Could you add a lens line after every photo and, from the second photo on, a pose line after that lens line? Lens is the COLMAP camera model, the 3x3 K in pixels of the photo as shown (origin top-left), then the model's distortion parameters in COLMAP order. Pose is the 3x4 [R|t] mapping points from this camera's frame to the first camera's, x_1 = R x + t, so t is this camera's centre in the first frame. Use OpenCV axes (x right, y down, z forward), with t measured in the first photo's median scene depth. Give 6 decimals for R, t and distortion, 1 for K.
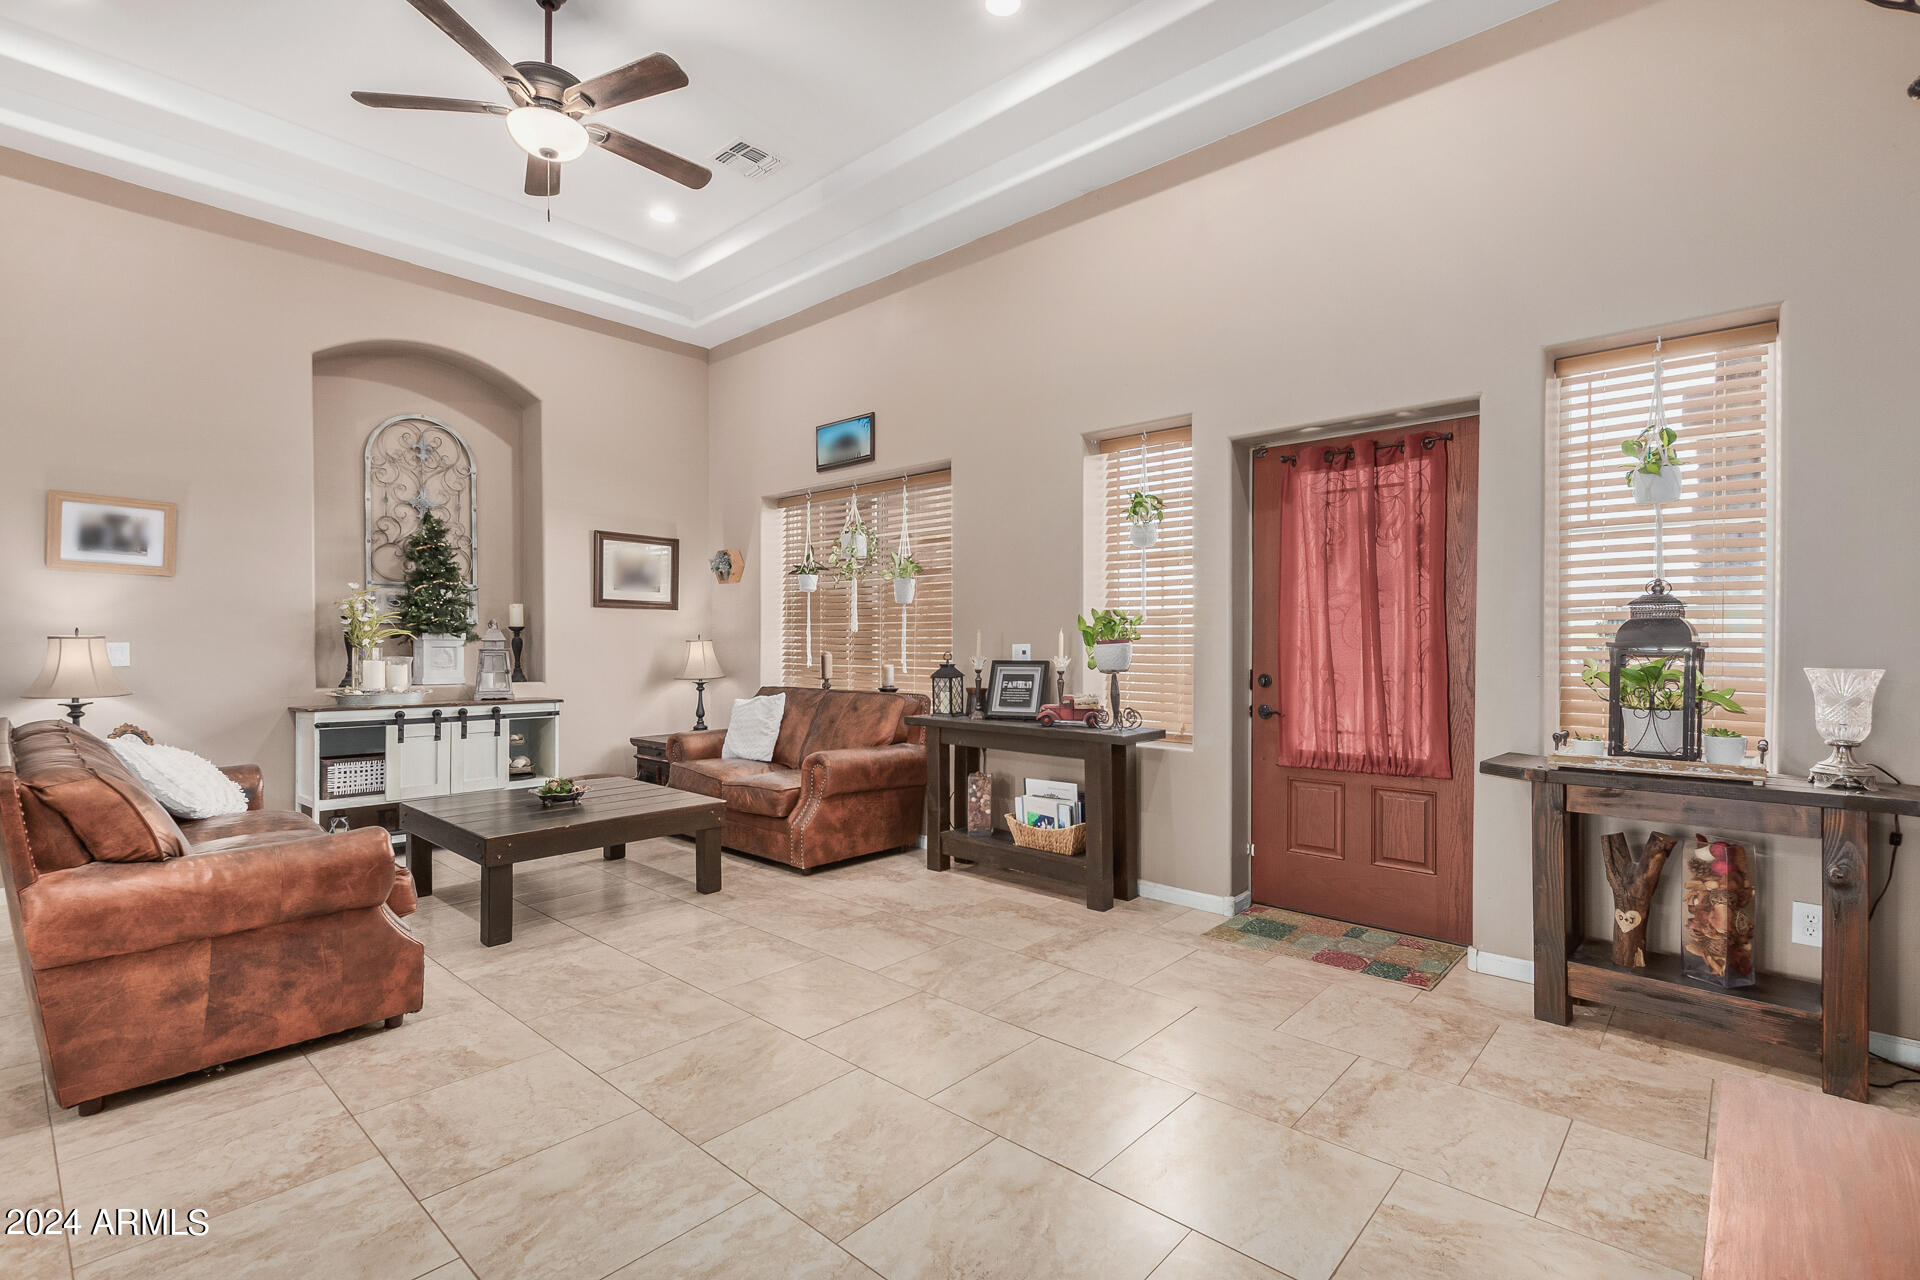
lens RADIAL K [[878.7, 0, 973.0], [0, 878.7, 645.2], [0, 0, 1]] dist [0.001931, -0.000175]
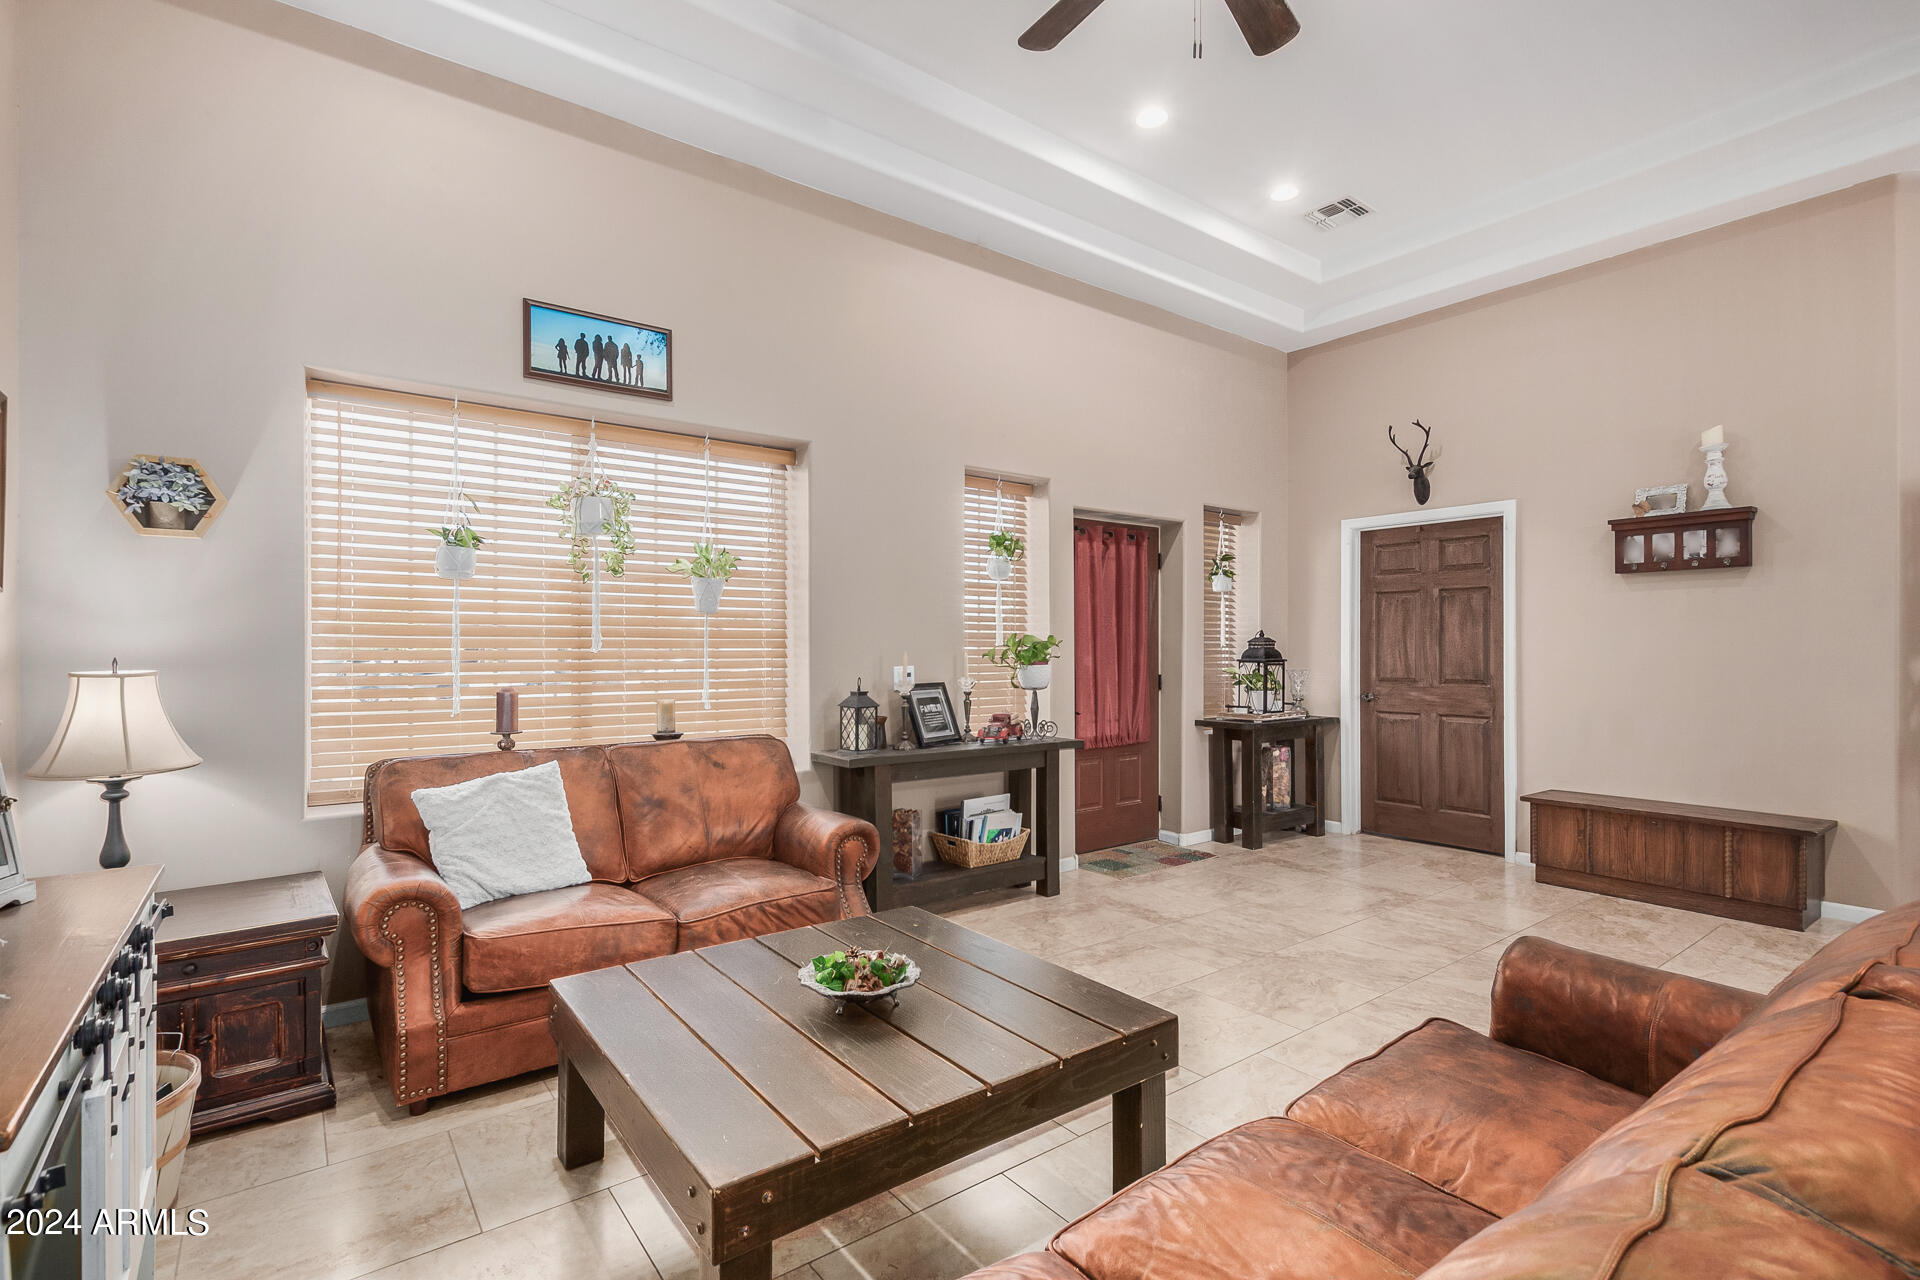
lens RADIAL K [[878.7, 0, 959.9], [0, 878.7, 646.6], [0, 0, 1]] dist [0.001931, -0.000175]
pose [[0.199834, -0.001871, 0.979828, -0.980585], [0.003131, 0.999994, 0.001271, -0.026440], [-0.979825, 0.002814, 0.199839, 0.858860]]
